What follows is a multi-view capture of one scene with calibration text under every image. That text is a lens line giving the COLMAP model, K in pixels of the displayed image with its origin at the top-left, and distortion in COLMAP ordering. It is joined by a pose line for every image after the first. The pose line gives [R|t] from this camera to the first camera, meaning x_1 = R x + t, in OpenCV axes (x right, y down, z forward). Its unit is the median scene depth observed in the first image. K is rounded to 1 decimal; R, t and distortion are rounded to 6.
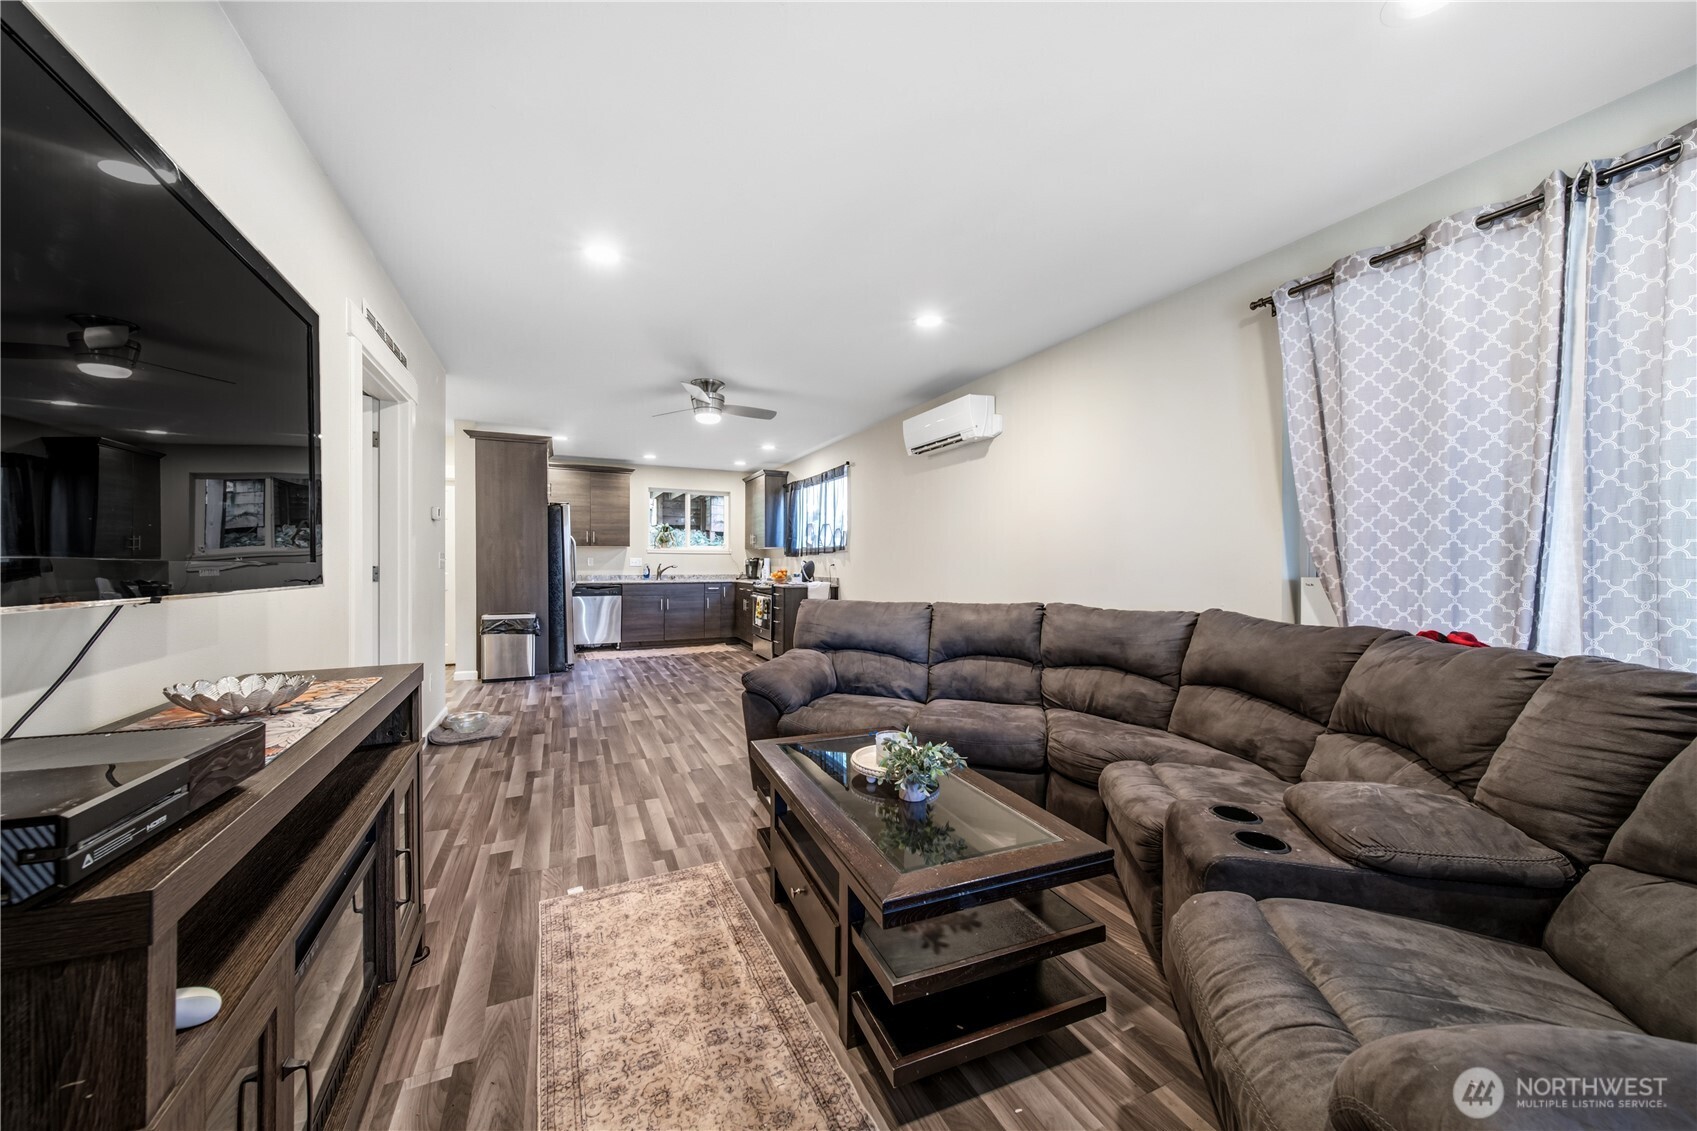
lens RADIAL K [[639.9, 0, 843.8], [0, 639.9, 561.8], [0, 0, 1]] dist [-0.000186, -0.000001]
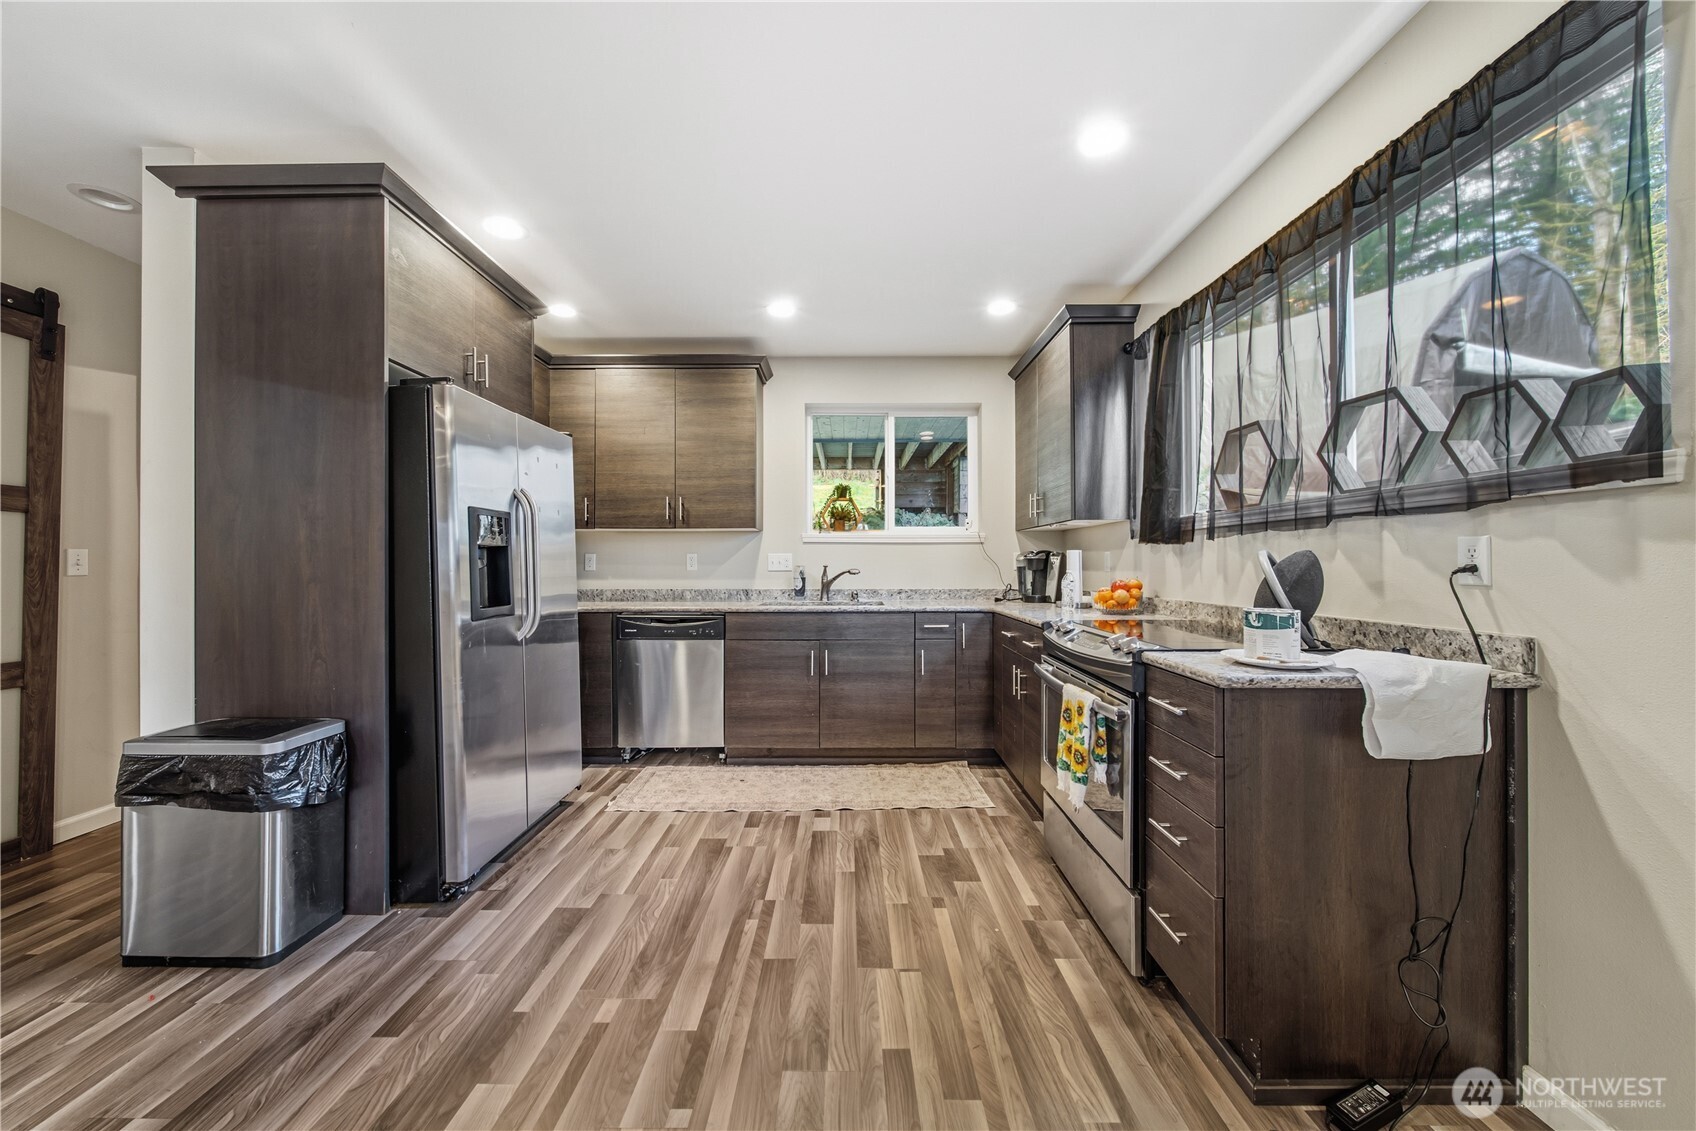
lens RADIAL K [[604.2, 0, 845.8], [0, 604.2, 558.9], [0, 0, 1]] dist [-0.000707, -0.000004]
pose [[0.910694, -0.007562, -0.413012, -0.099124], [0.004174, 0.999950, -0.009105, 0.002191], [0.413060, 0.006568, 0.910680, 0.635672]]
